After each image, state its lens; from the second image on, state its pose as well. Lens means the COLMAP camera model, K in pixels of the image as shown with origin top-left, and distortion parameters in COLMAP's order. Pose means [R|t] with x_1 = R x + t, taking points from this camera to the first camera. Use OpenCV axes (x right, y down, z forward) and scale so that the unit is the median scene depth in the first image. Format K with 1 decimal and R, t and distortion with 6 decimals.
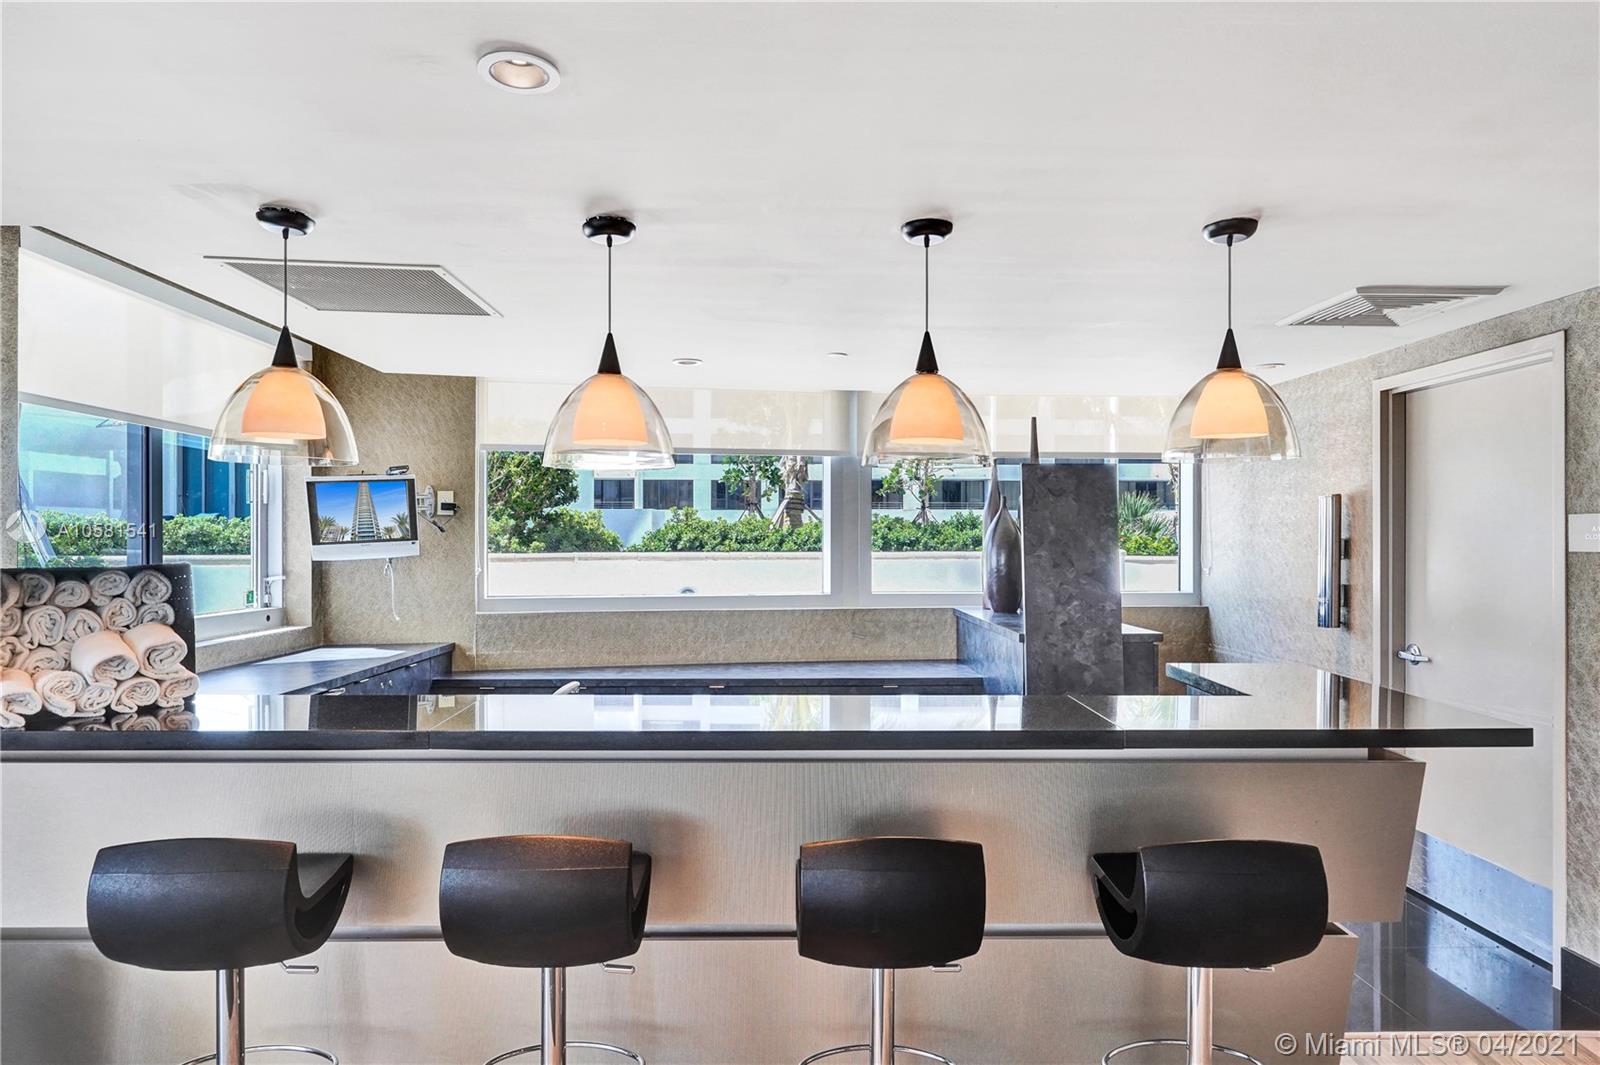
lens RADIAL K [[969.6, 0, 801.0], [0, 969.6, 536.0], [0, 0, 1]] dist [0.000123, 0.000020]
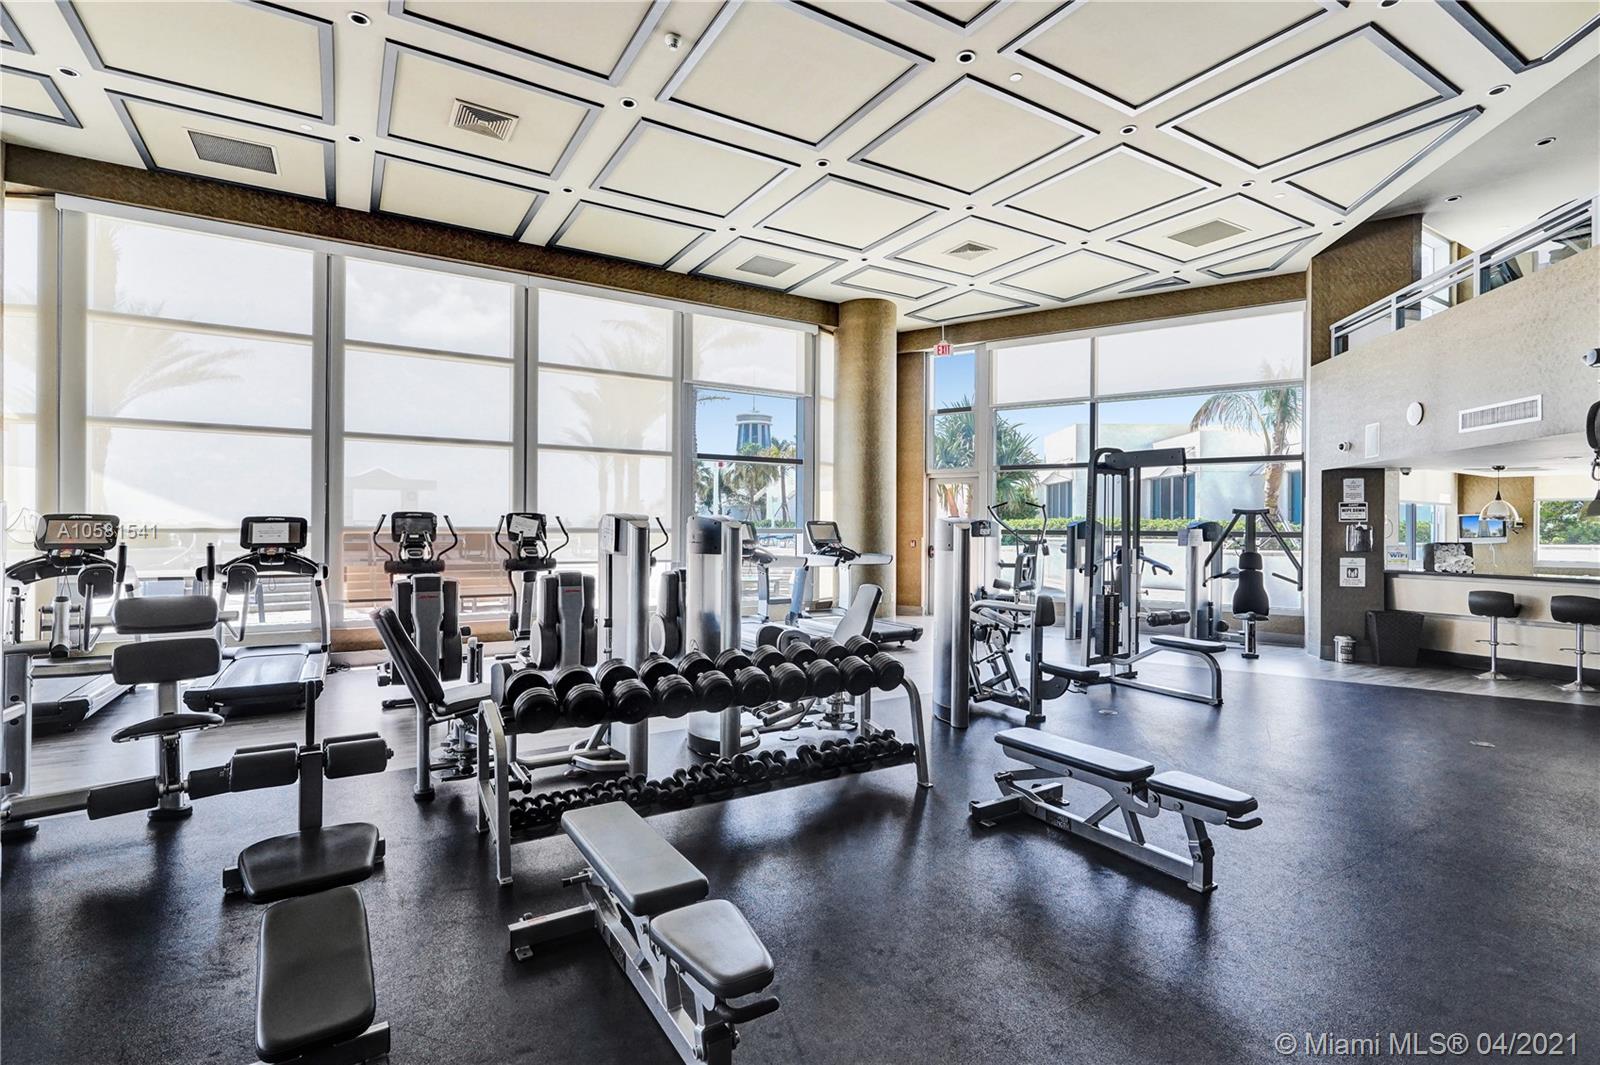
lens RADIAL K [[745.9, 0, 797.3], [0, 745.9, 531.0], [0, 0, 1]] dist [0.002779, 0.000285]
pose [[0.499142, -0.002215, -0.866517, 0.406842], [0.003104, 0.999995, -0.000769, -0.016280], [0.866514, -0.002306, 0.499147, -1.676045]]
